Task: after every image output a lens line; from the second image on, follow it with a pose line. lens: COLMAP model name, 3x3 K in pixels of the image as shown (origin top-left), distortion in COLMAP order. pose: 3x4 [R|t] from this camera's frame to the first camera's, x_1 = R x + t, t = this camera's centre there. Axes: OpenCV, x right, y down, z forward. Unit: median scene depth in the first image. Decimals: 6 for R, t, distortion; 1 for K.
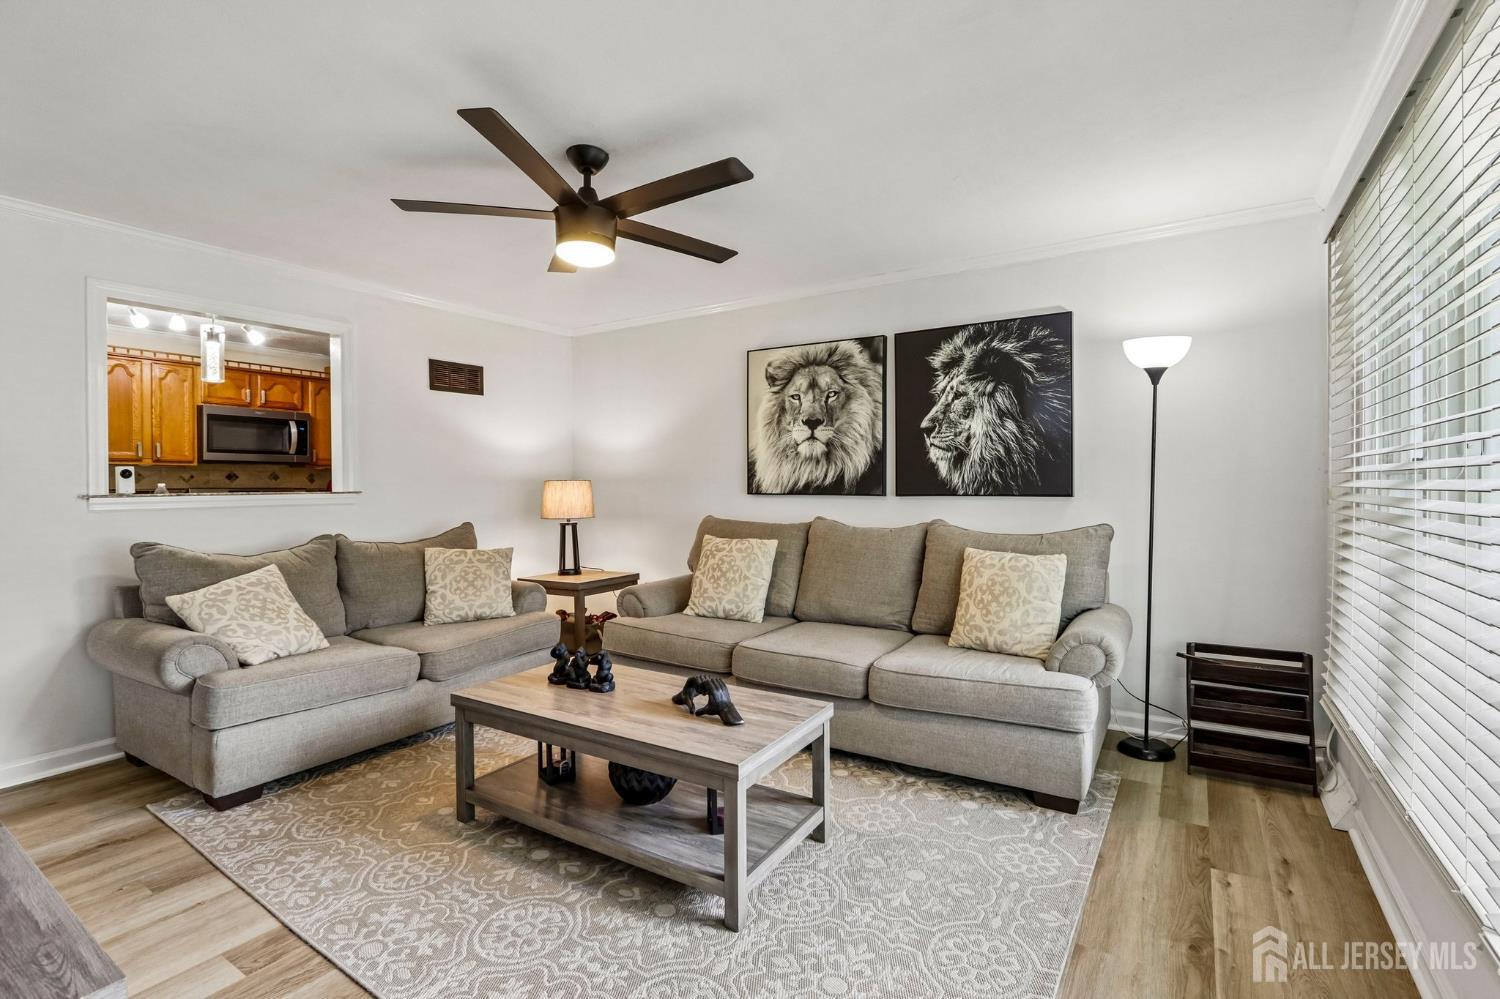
lens RADIAL K [[697.9, 0, 748.0], [0, 697.9, 495.6], [0, 0, 1]] dist [-0.016194, 0.003700]
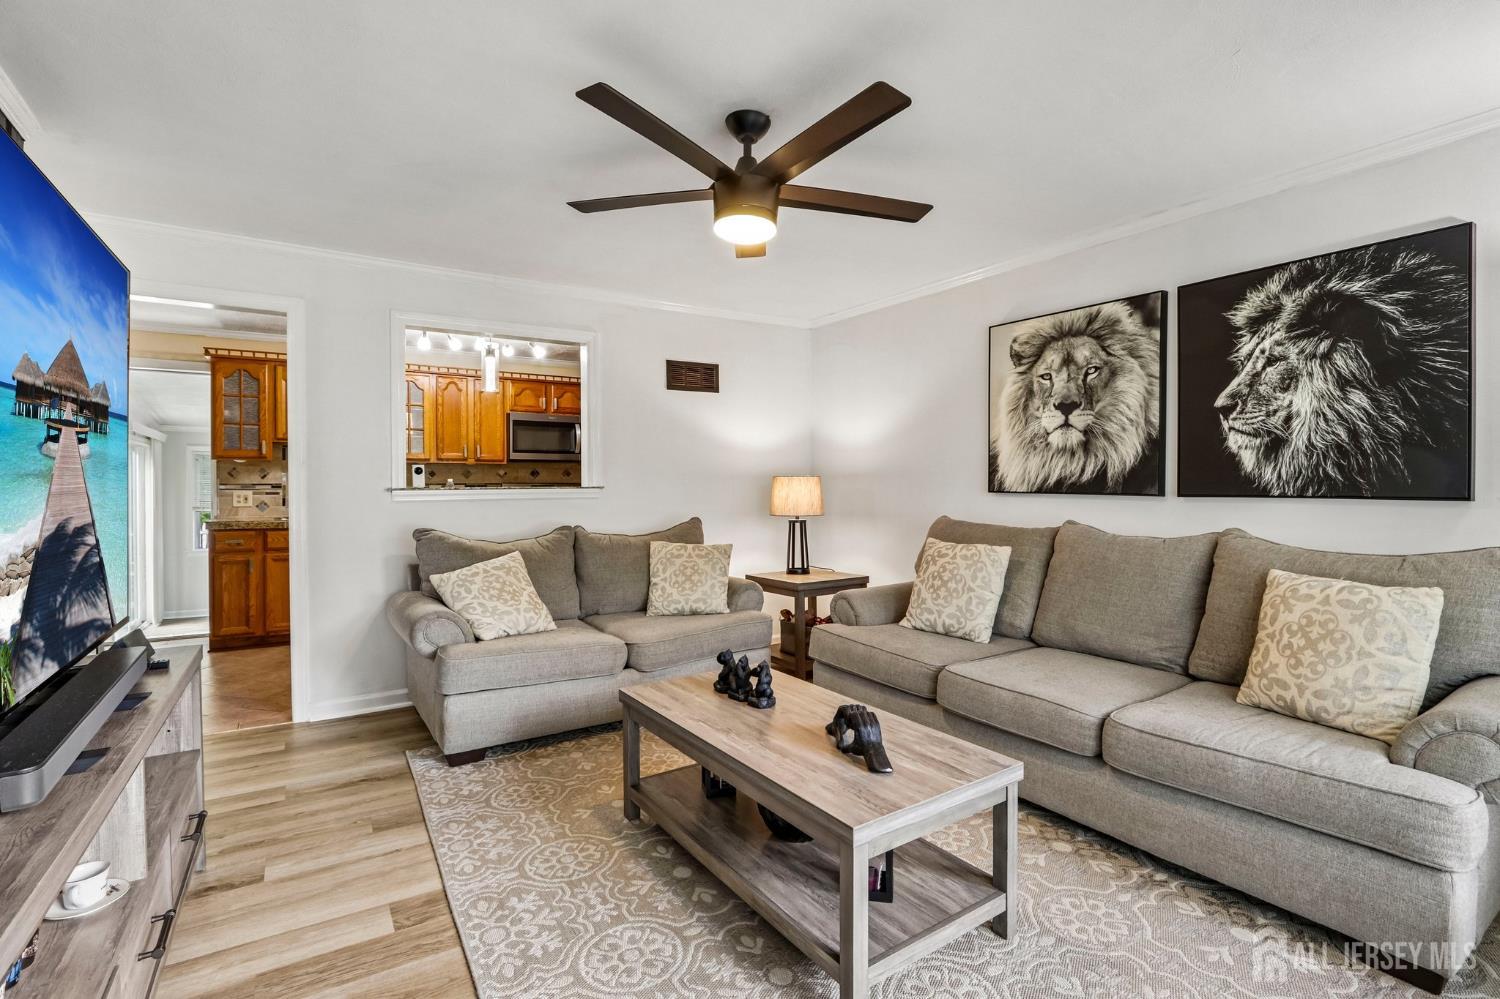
lens RADIAL K [[697.9, 0, 752.0], [0, 697.9, 494.0], [0, 0, 1]] dist [-0.016194, 0.003700]
pose [[0.910998, 0.010327, -0.412282, 0.128815], [-0.009136, 0.999946, 0.004859, -0.002257], [0.412310, -0.000660, 0.911043, 0.134127]]
